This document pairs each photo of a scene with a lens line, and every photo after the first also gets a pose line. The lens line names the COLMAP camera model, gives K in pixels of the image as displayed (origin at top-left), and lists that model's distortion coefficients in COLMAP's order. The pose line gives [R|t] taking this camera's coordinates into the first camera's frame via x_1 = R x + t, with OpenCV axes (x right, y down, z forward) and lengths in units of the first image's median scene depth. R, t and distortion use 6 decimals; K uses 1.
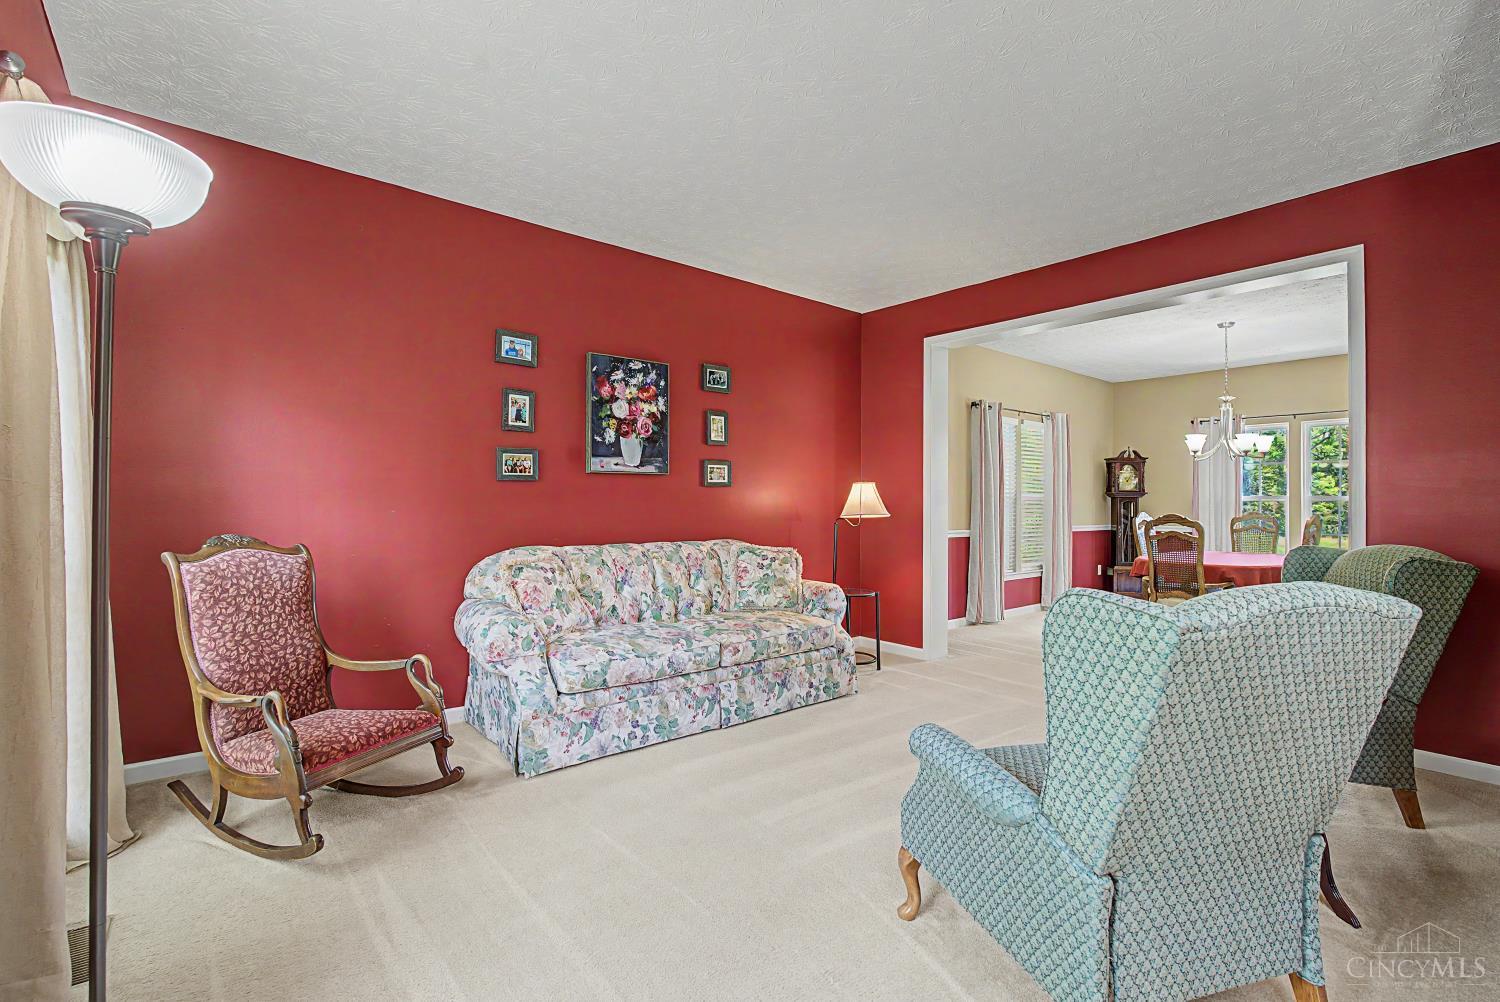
lens RADIAL K [[674.2, 0, 744.9], [0, 674.2, 498.0], [0, 0, 1]] dist [-0.011297, 0.001578]
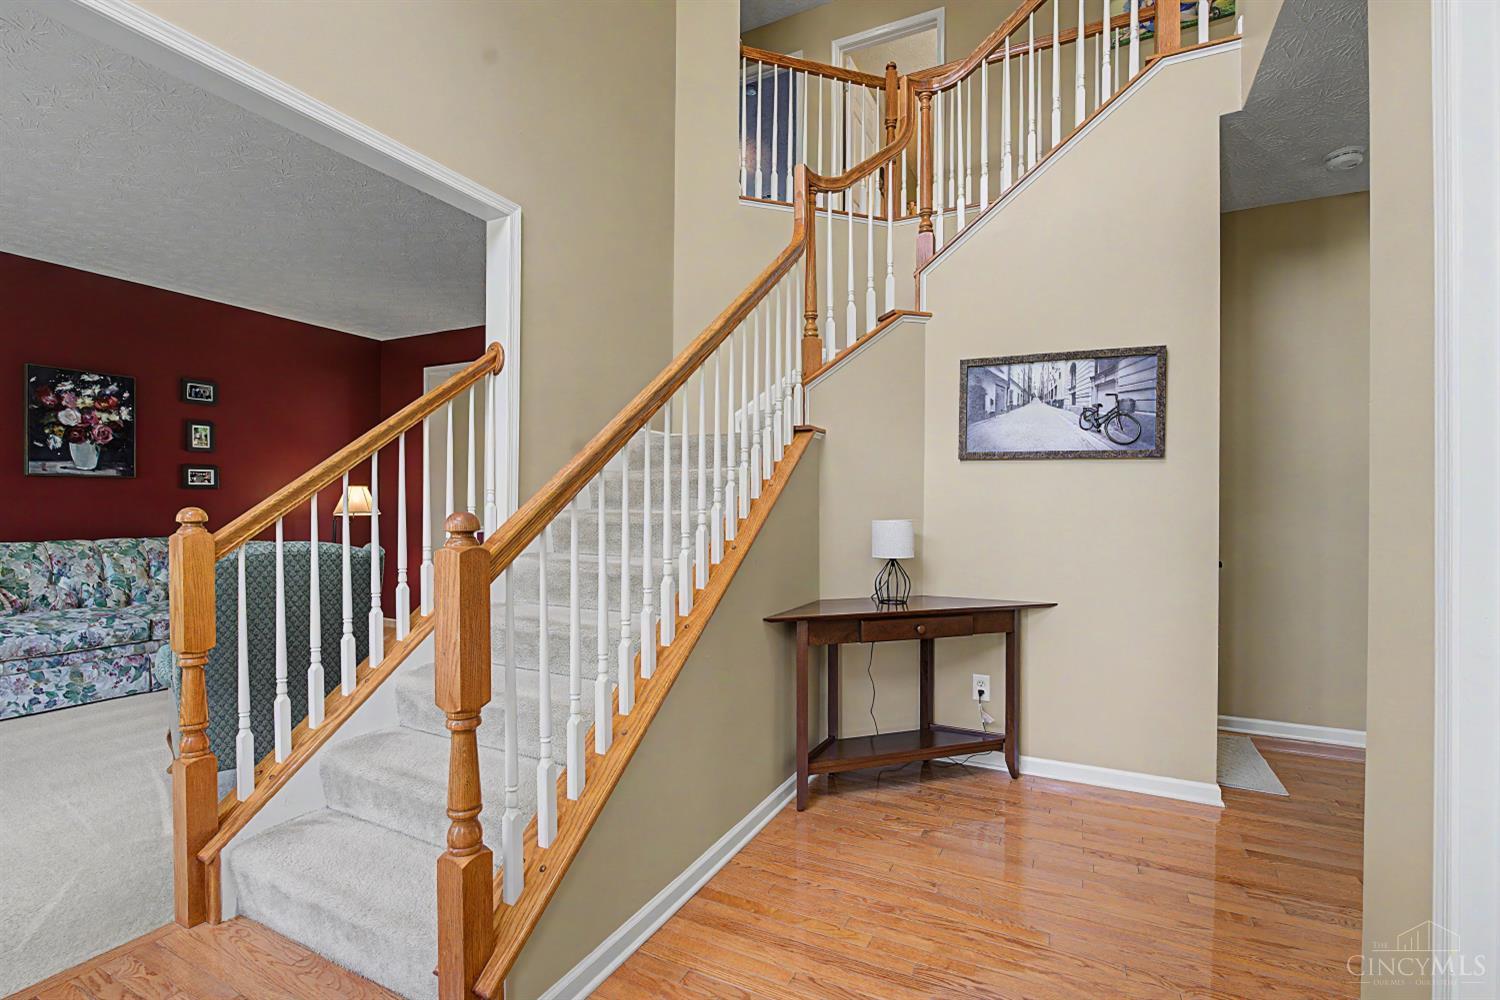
lens RADIAL K [[674.2, 0, 755.0], [0, 674.2, 505.8], [0, 0, 1]] dist [-0.011297, 0.001578]
pose [[0.919722, -0.004623, 0.392542, 0.419405], [0.001347, 0.999962, 0.008621, 0.003609], [-0.392567, -0.007401, 0.919694, -0.438303]]
